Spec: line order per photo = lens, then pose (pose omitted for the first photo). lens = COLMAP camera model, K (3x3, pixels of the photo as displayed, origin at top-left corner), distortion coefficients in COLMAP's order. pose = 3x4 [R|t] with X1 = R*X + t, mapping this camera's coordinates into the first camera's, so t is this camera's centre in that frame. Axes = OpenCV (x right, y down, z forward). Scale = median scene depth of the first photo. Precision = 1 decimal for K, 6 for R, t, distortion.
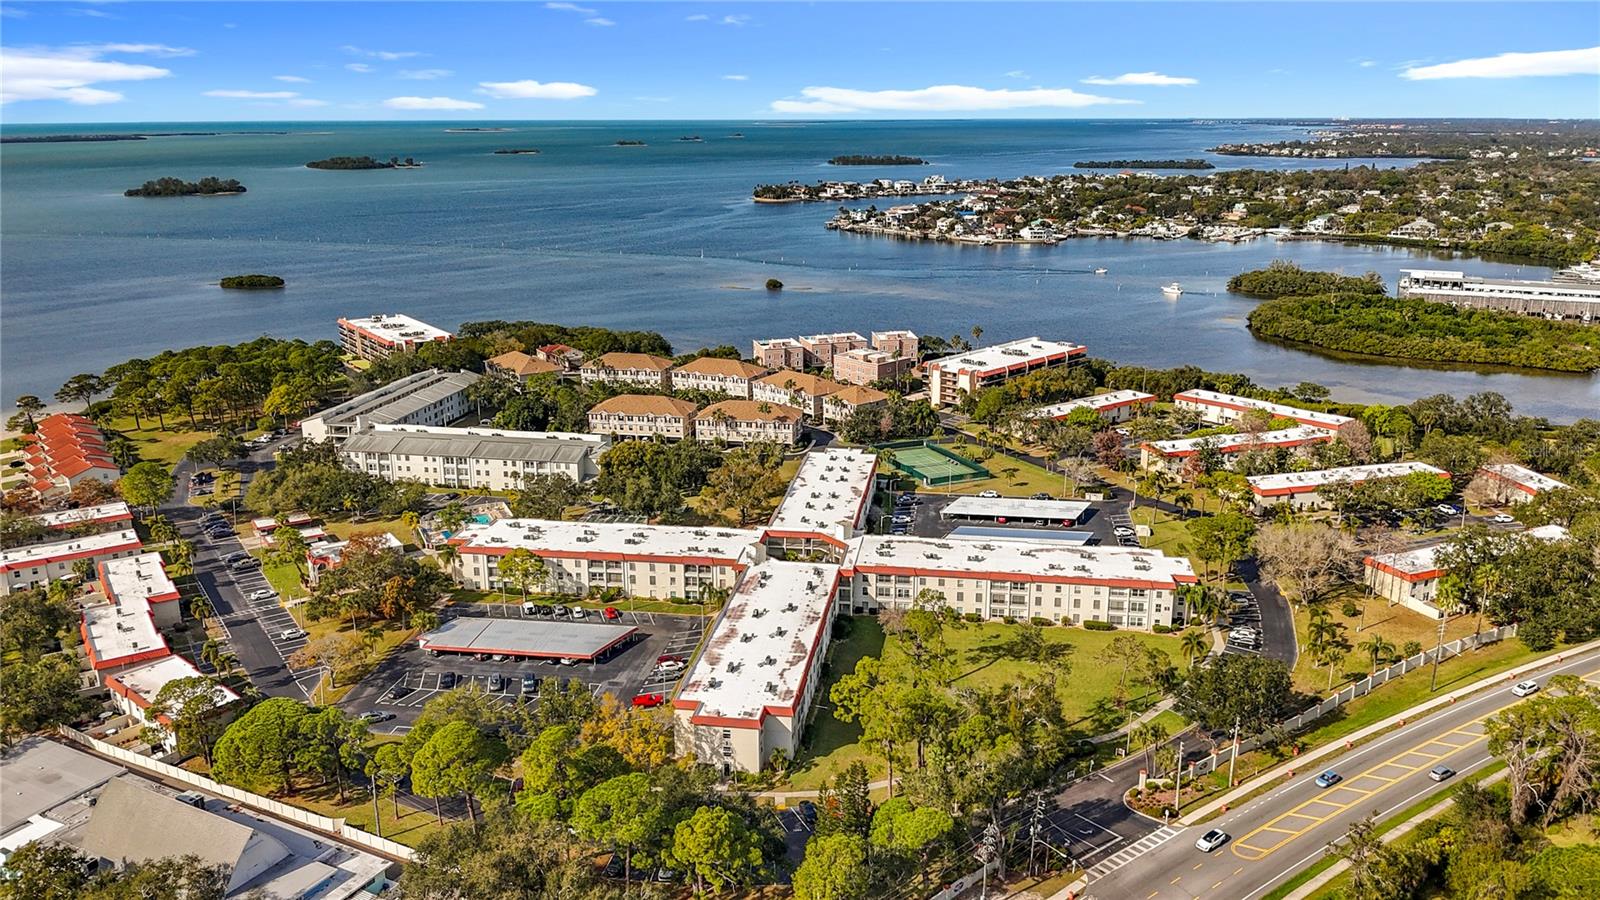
lens RADIAL K [[1217.9, 0, 799.4], [0, 1217.9, 441.3], [0, 0, 1]] dist [0.074145, -0.127585]
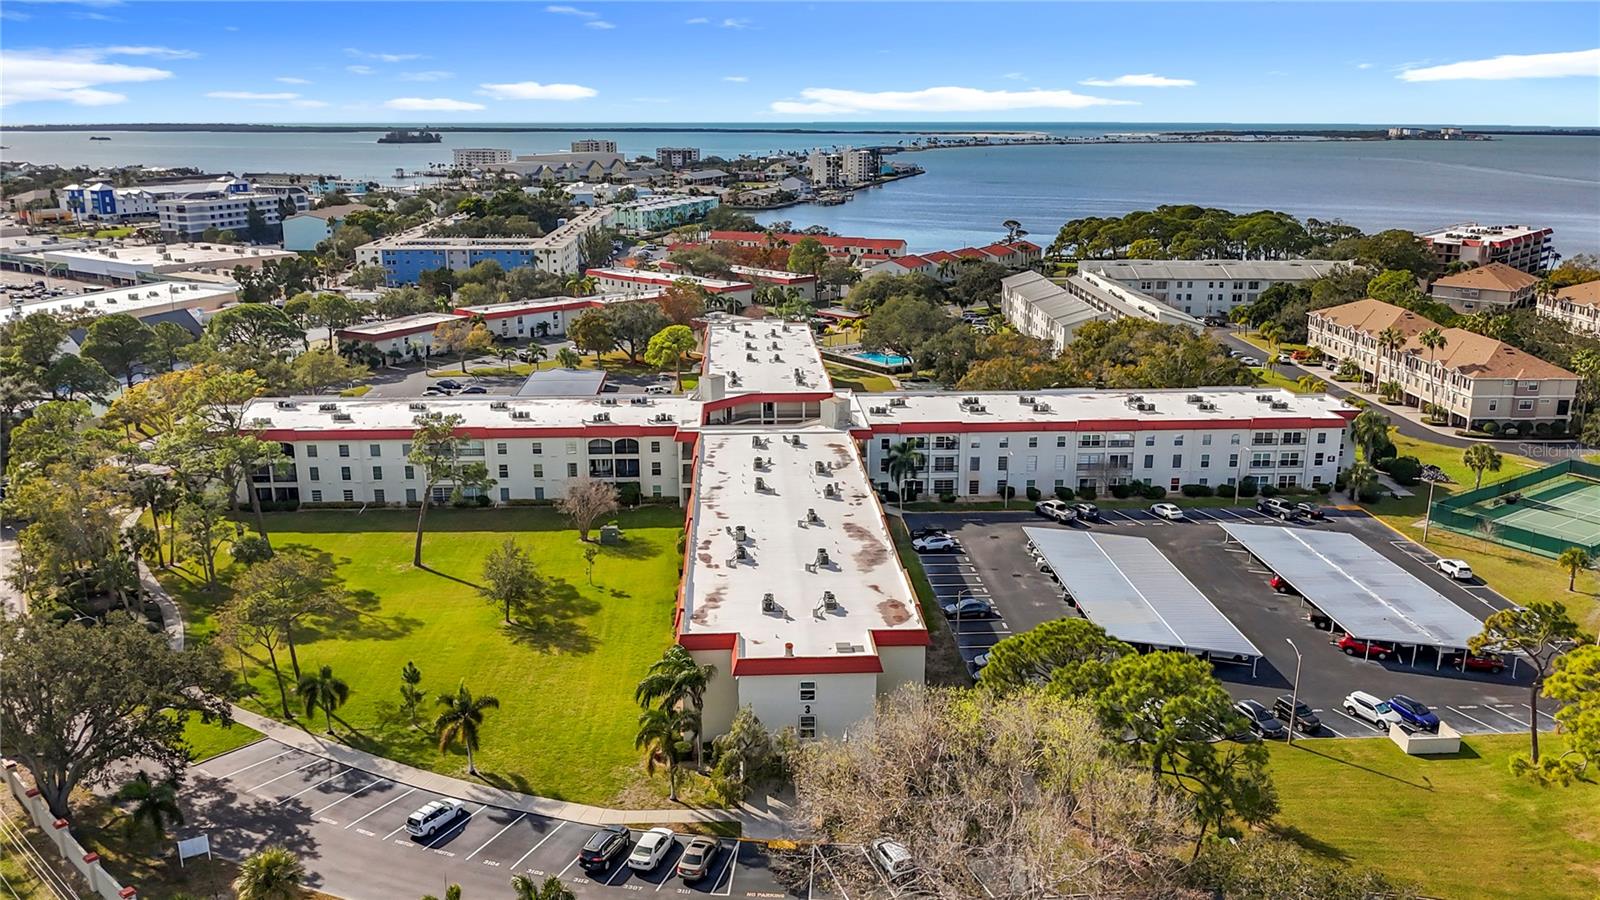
lens RADIAL K [[1232.5, 0, 800.0], [0, 1232.5, 450.0], [0, 0, 1]] dist [0.024920, -0.073257]
pose [[0.206954, 0.257333, -0.943902, 0.625269], [-0.255797, 0.945461, 0.201673, -0.027467], [0.944319, 0.199710, 0.261491, 0.862821]]
